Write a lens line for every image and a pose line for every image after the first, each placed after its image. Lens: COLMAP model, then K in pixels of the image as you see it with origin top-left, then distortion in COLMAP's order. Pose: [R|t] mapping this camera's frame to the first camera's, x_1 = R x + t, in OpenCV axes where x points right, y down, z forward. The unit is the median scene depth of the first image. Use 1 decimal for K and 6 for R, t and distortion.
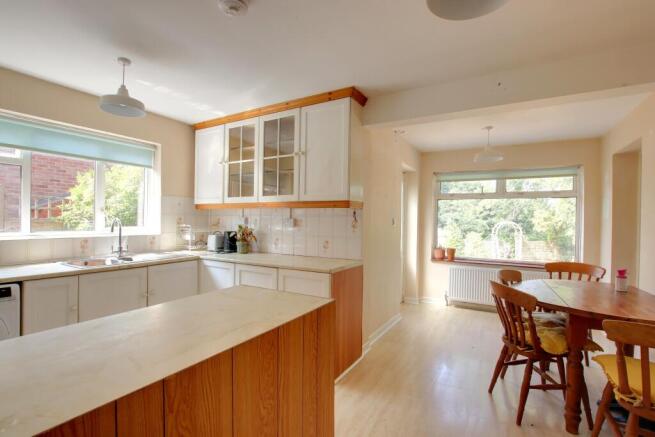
lens RADIAL K [[306.0, 0, 328.3], [0, 306.0, 223.9], [0, 0, 1]] dist [-0.025806, 0.000226]
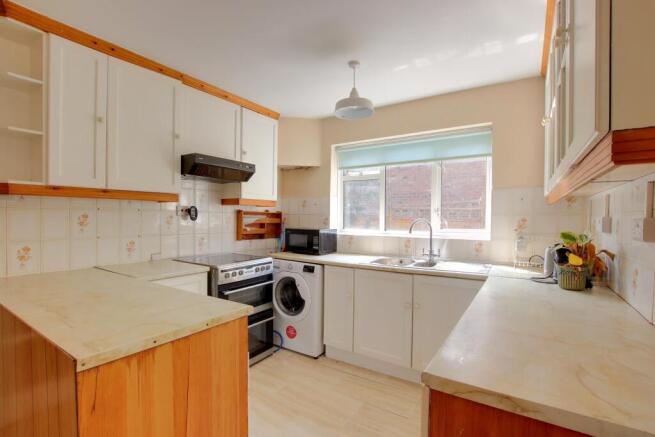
lens RADIAL K [[306.0, 0, 328.3], [0, 306.0, 223.9], [0, 0, 1]] dist [-0.025806, 0.000226]
pose [[-0.052188, 0.009520, -0.998592, 0.353687], [-0.021724, 0.999707, 0.010666, -0.010538], [0.998401, 0.022250, -0.051965, 0.971391]]
